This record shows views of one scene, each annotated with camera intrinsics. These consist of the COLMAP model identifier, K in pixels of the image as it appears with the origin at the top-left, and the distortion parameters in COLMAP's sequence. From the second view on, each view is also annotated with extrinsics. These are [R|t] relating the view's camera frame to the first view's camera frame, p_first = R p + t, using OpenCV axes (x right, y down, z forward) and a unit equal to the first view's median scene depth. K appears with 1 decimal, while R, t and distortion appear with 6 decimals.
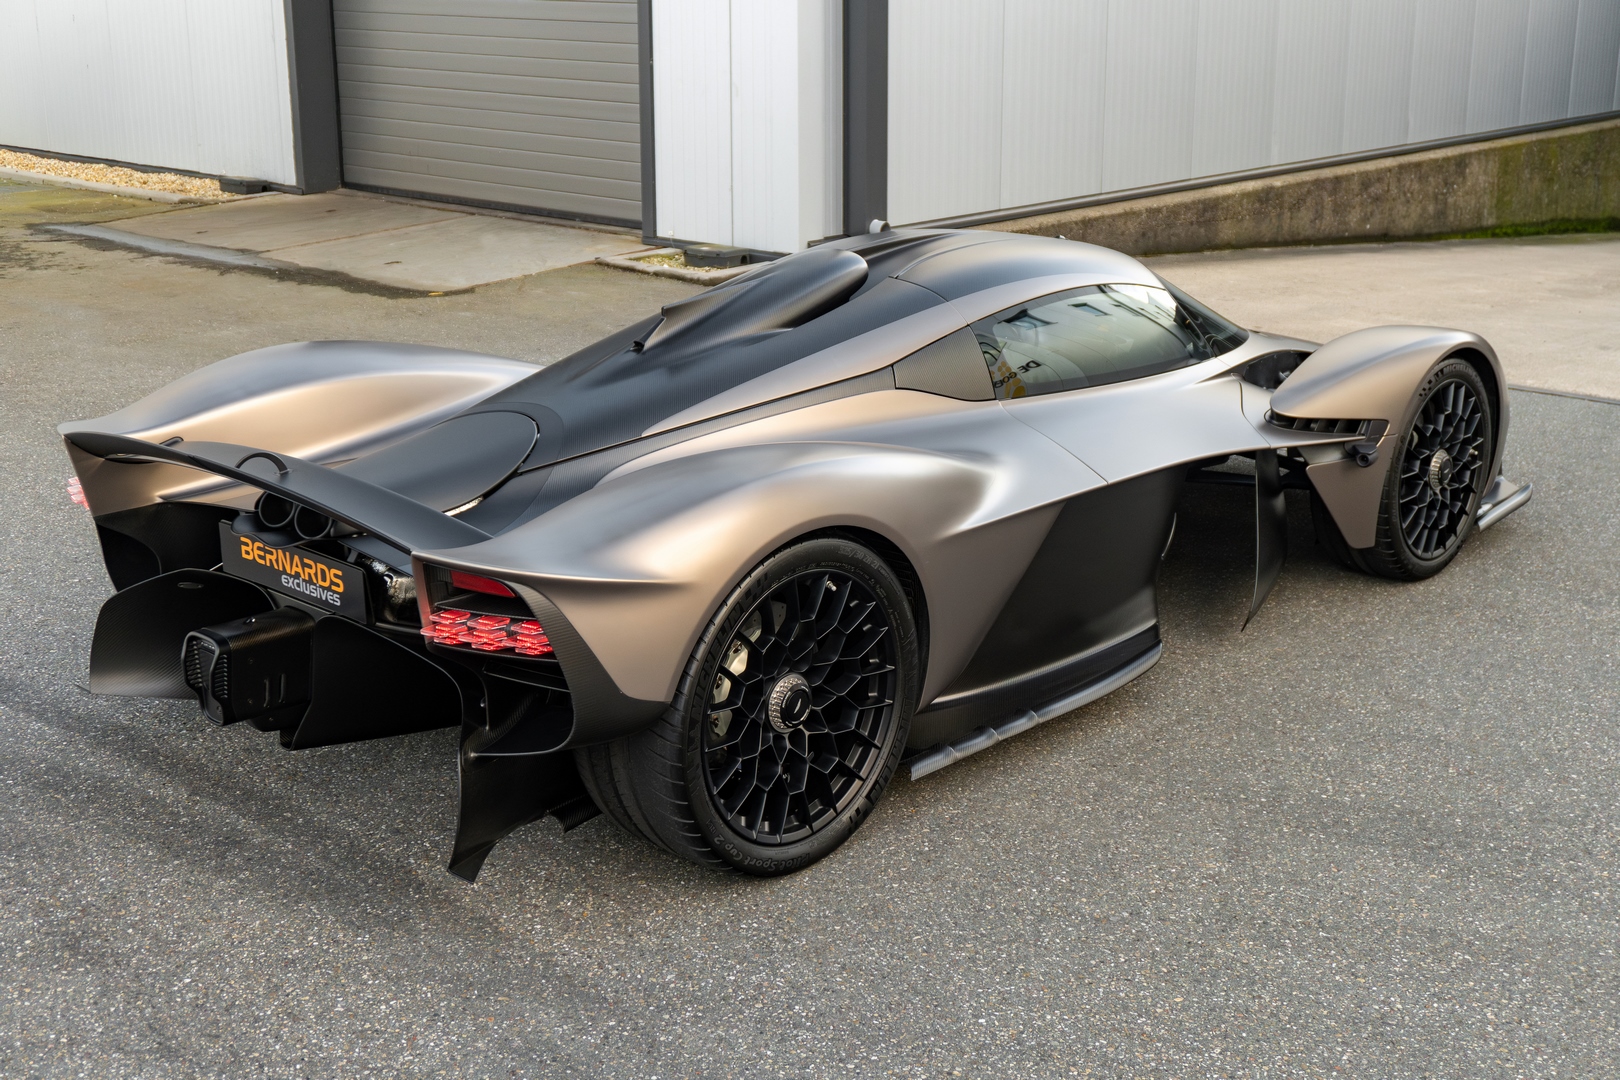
lens RADIAL K [[2113.7, 0, 816.0], [0, 2113.7, 534.3], [0, 0, 1]] dist [0.010832, 0.000000]
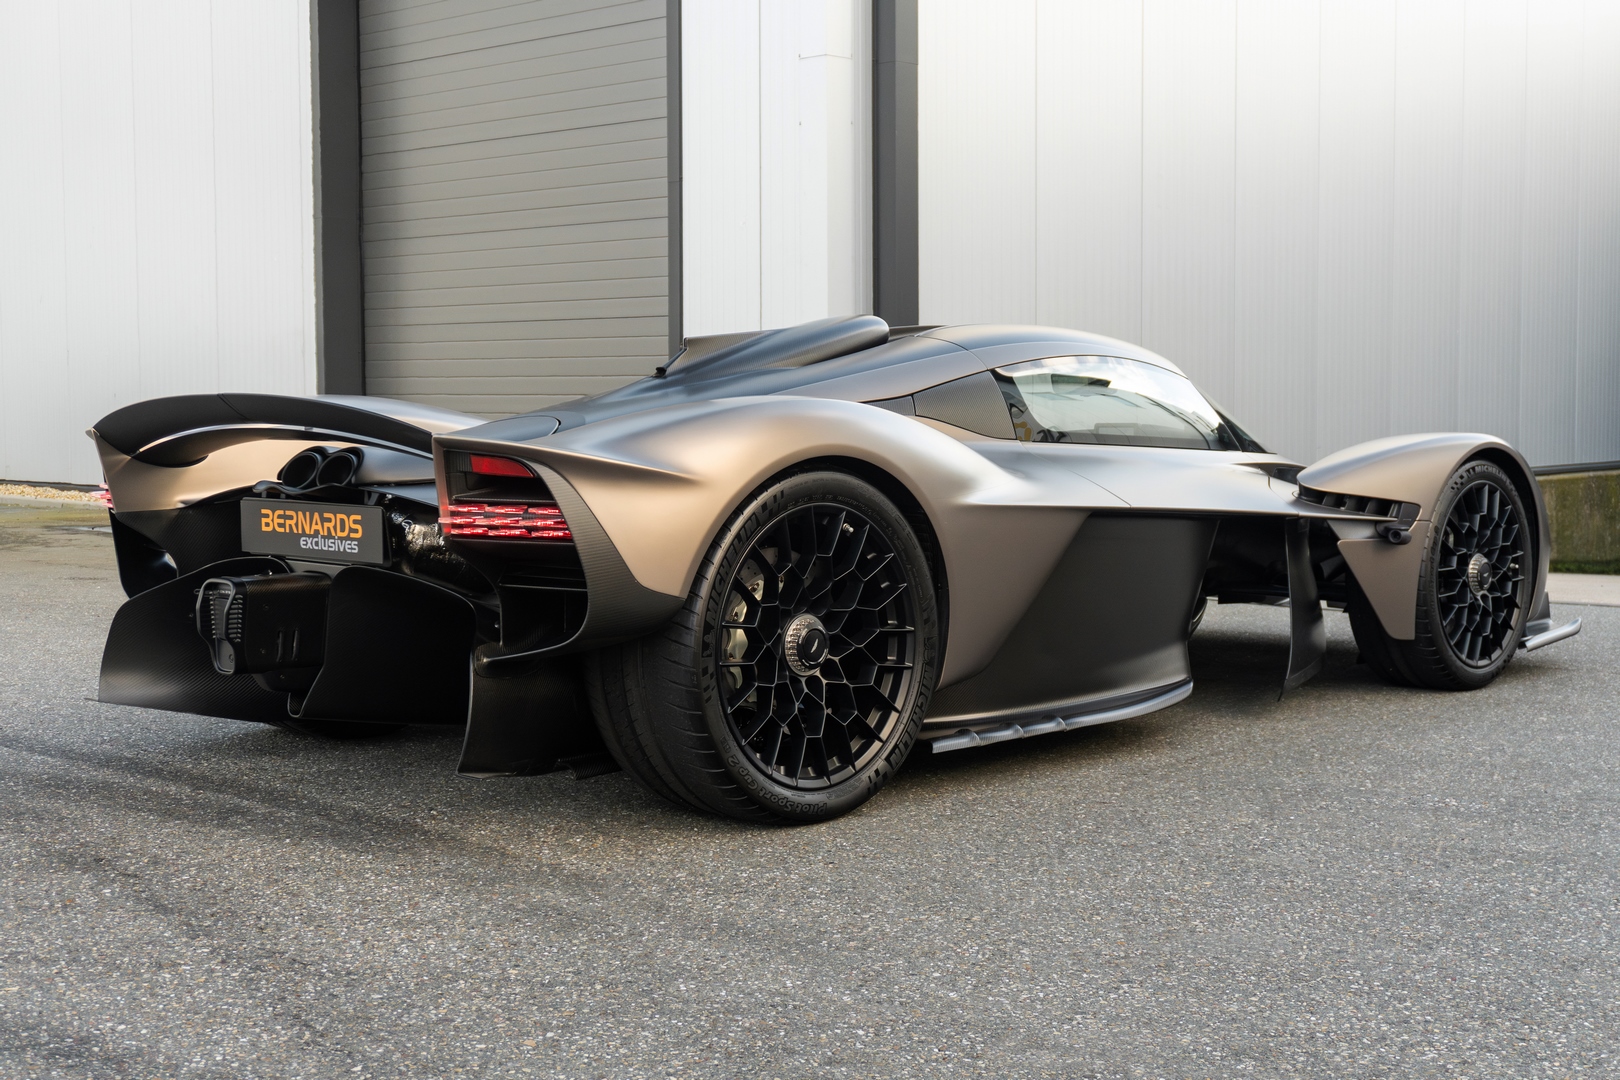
lens RADIAL K [[2267.7, 0, 807.7], [0, 2267.7, 543.5], [0, 0, 1]] dist [0.014850, 0.000000]
pose [[0.999759, -0.002912, -0.021740, 0.011133], [-0.002148, 0.973383, -0.229175, 0.275893], [0.021828, 0.229166, 0.973143, -0.041029]]
